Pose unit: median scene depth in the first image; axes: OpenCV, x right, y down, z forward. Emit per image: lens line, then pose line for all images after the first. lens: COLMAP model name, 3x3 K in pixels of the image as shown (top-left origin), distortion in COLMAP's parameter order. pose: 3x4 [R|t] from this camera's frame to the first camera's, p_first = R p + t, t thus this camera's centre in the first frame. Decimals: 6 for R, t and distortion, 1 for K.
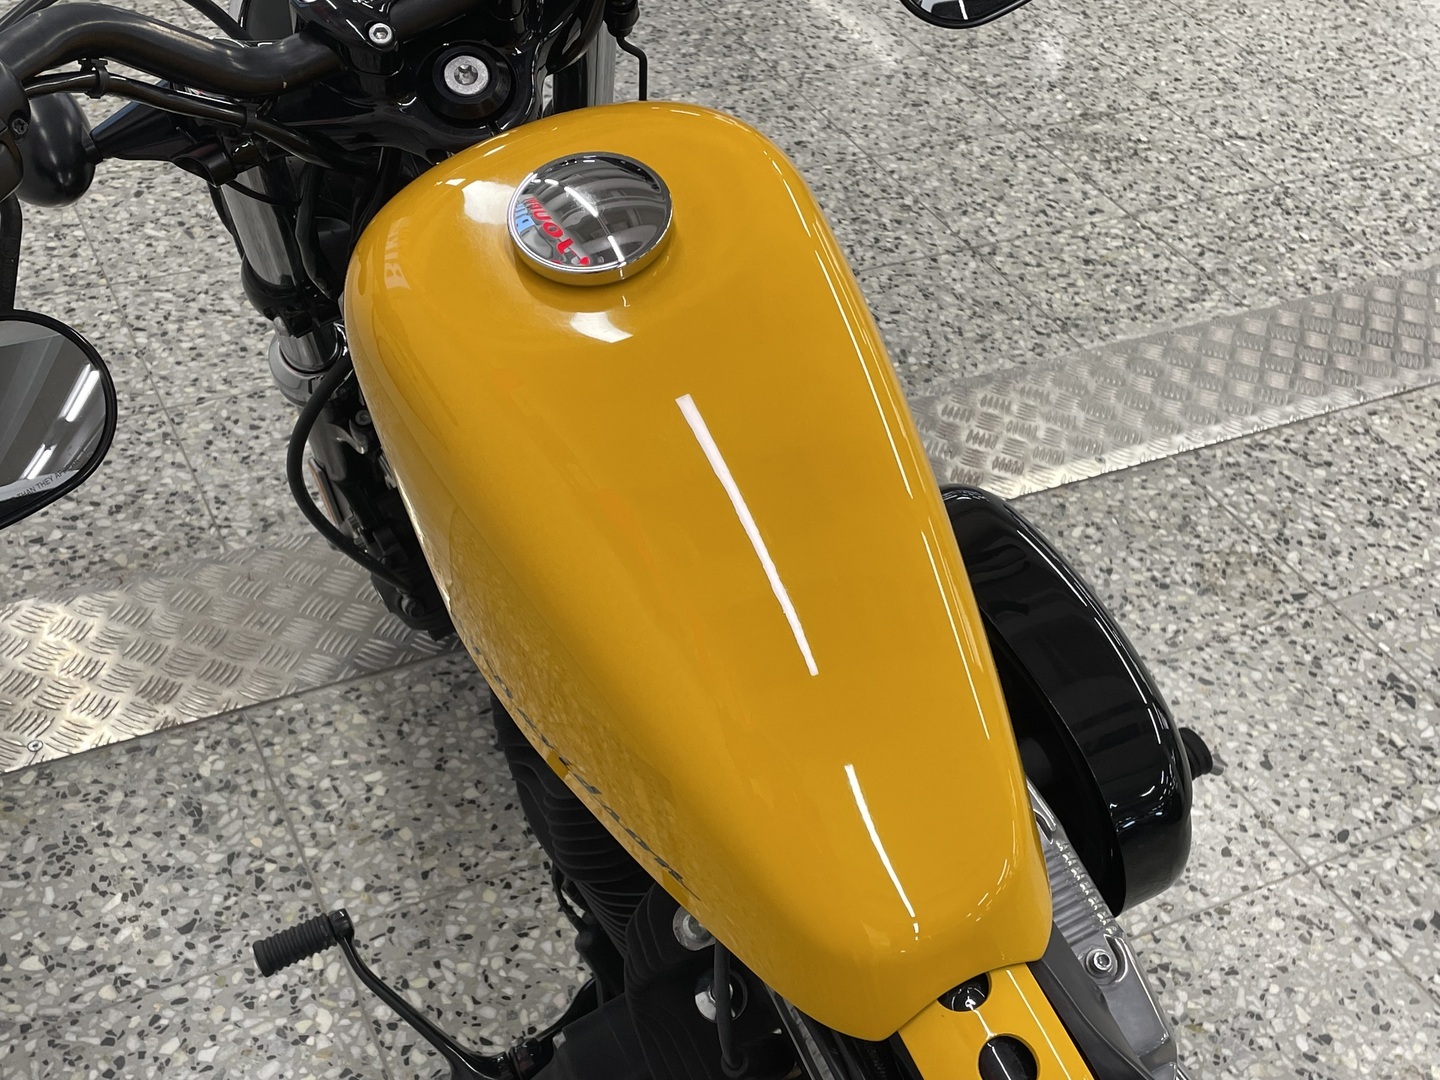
lens RADIAL K [[1719.1, 0, 705.8], [0, 1719.1, 539.9], [0, 0, 1]] dist [0.050585, 0.000000]
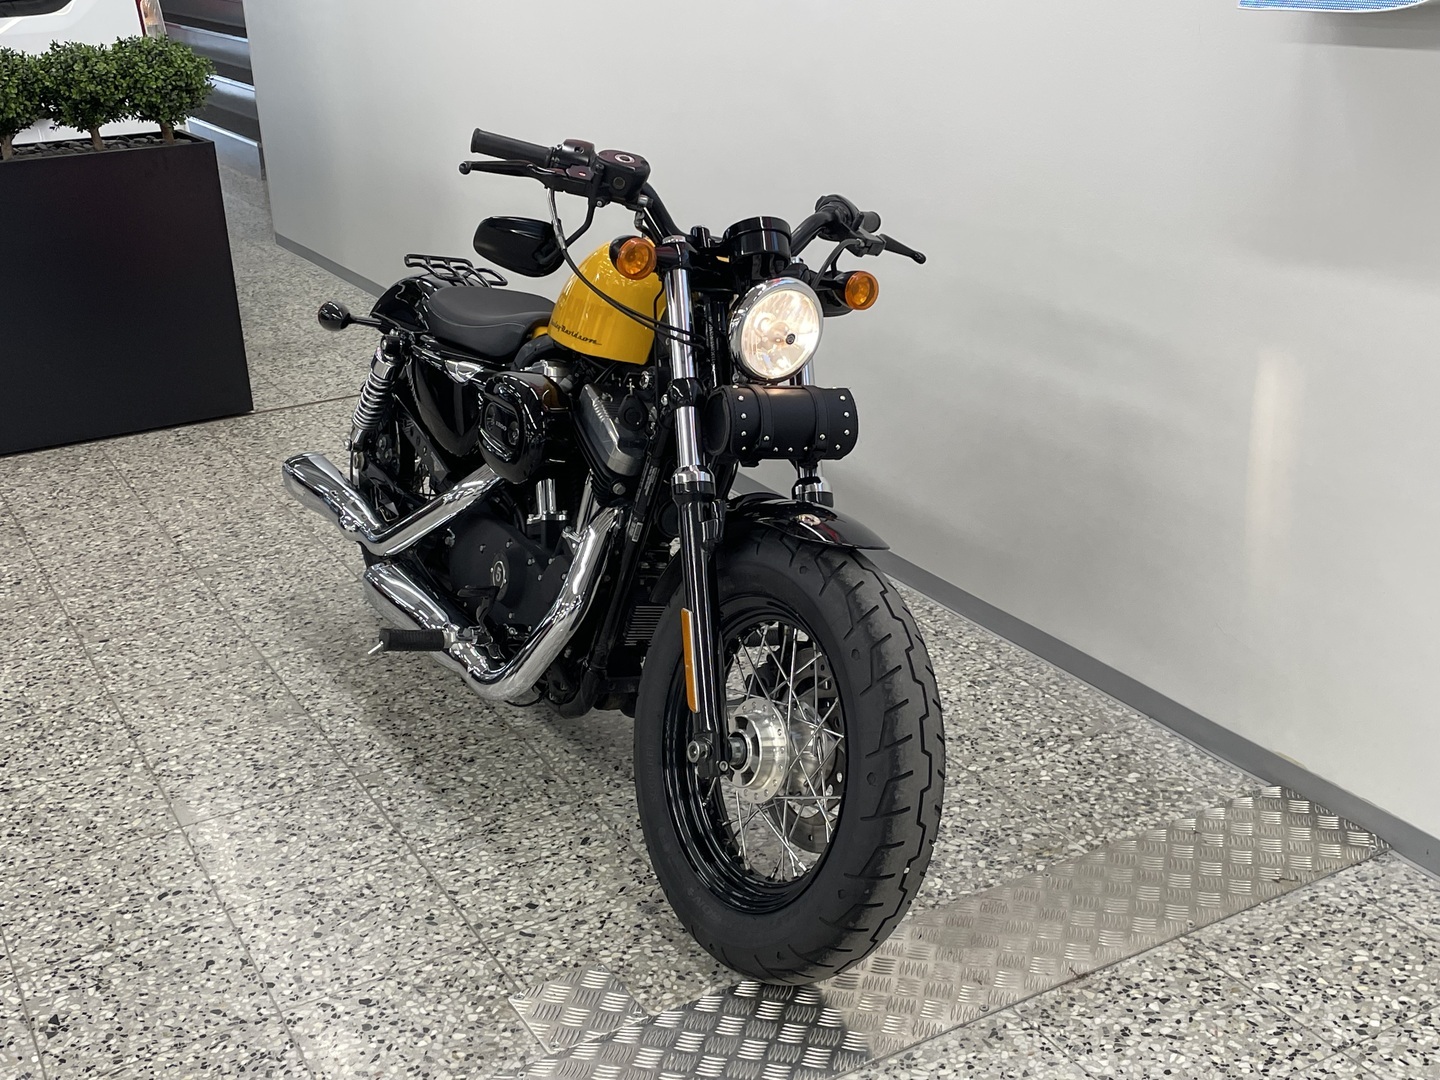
lens RADIAL K [[1719.1, 0, 747.0], [0, 1719.1, 518.3], [0, 0, 1]] dist [0.050585, 0.000000]
pose [[-0.997659, -0.015662, -0.066567, -0.006476], [-0.065579, 0.495100, 0.866358, -1.104711], [0.019388, 0.868695, -0.494968, 1.196927]]
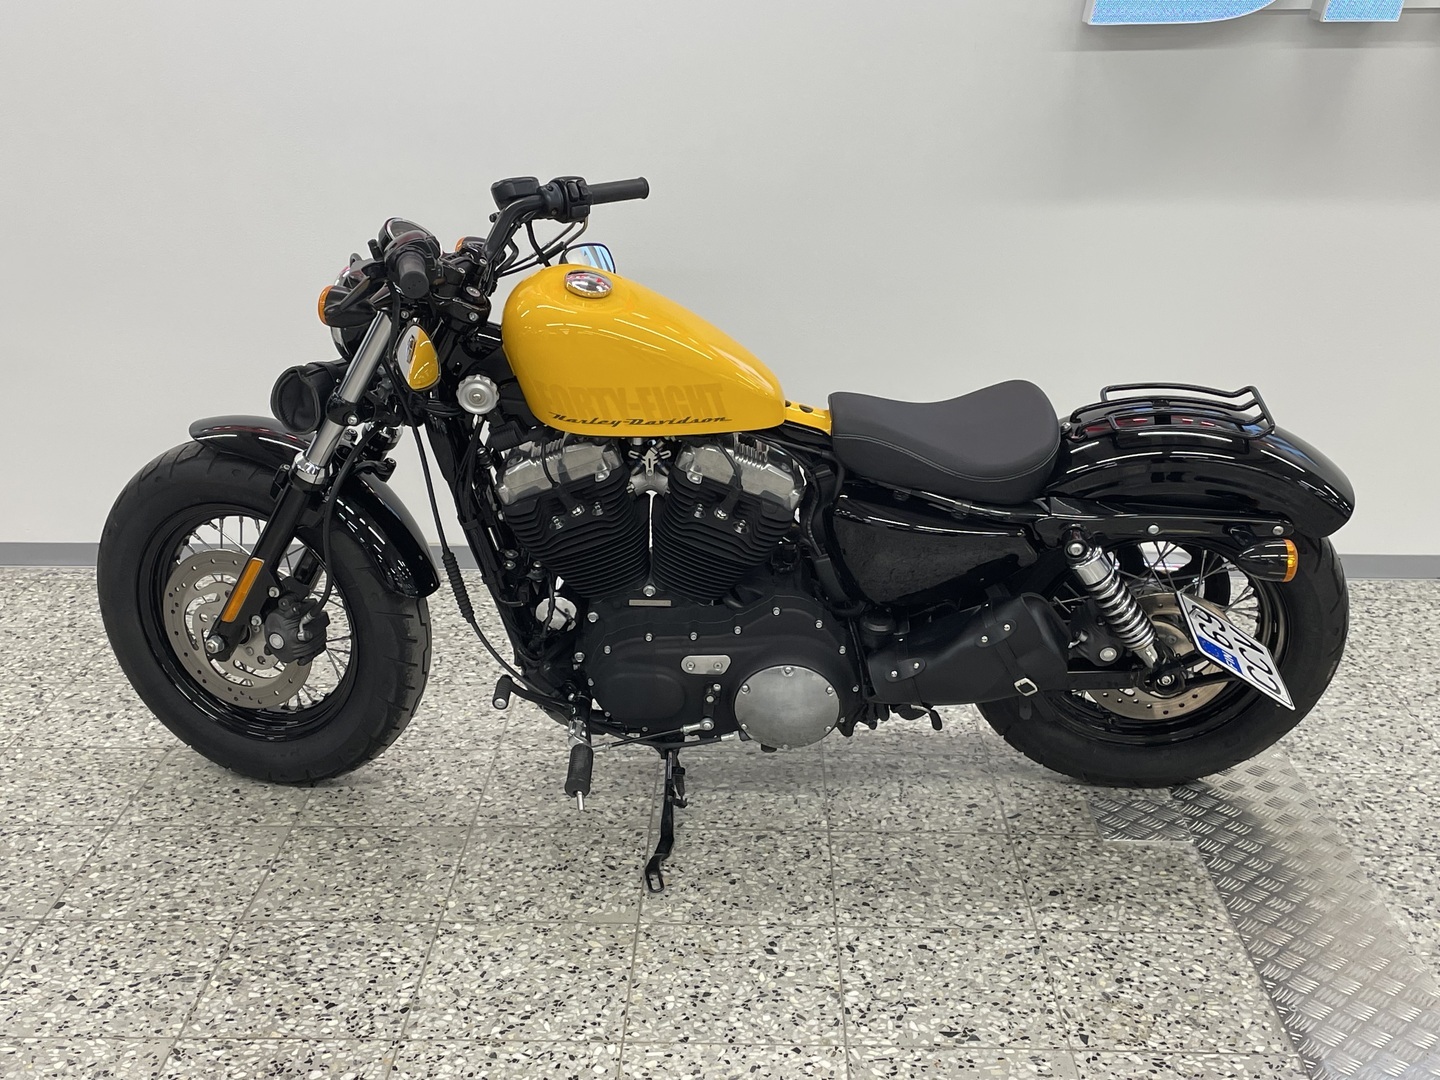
lens RADIAL K [[1756.3, 0, 712.9], [0, 1756.3, 496.5], [0, 0, 1]] dist [0.062143, 0.000000]
pose [[-0.467660, 0.188085, -0.863666, 1.356295], [-0.597738, 0.652512, 0.465765, -0.580903], [0.651156, 0.734065, -0.192728, 0.773963]]
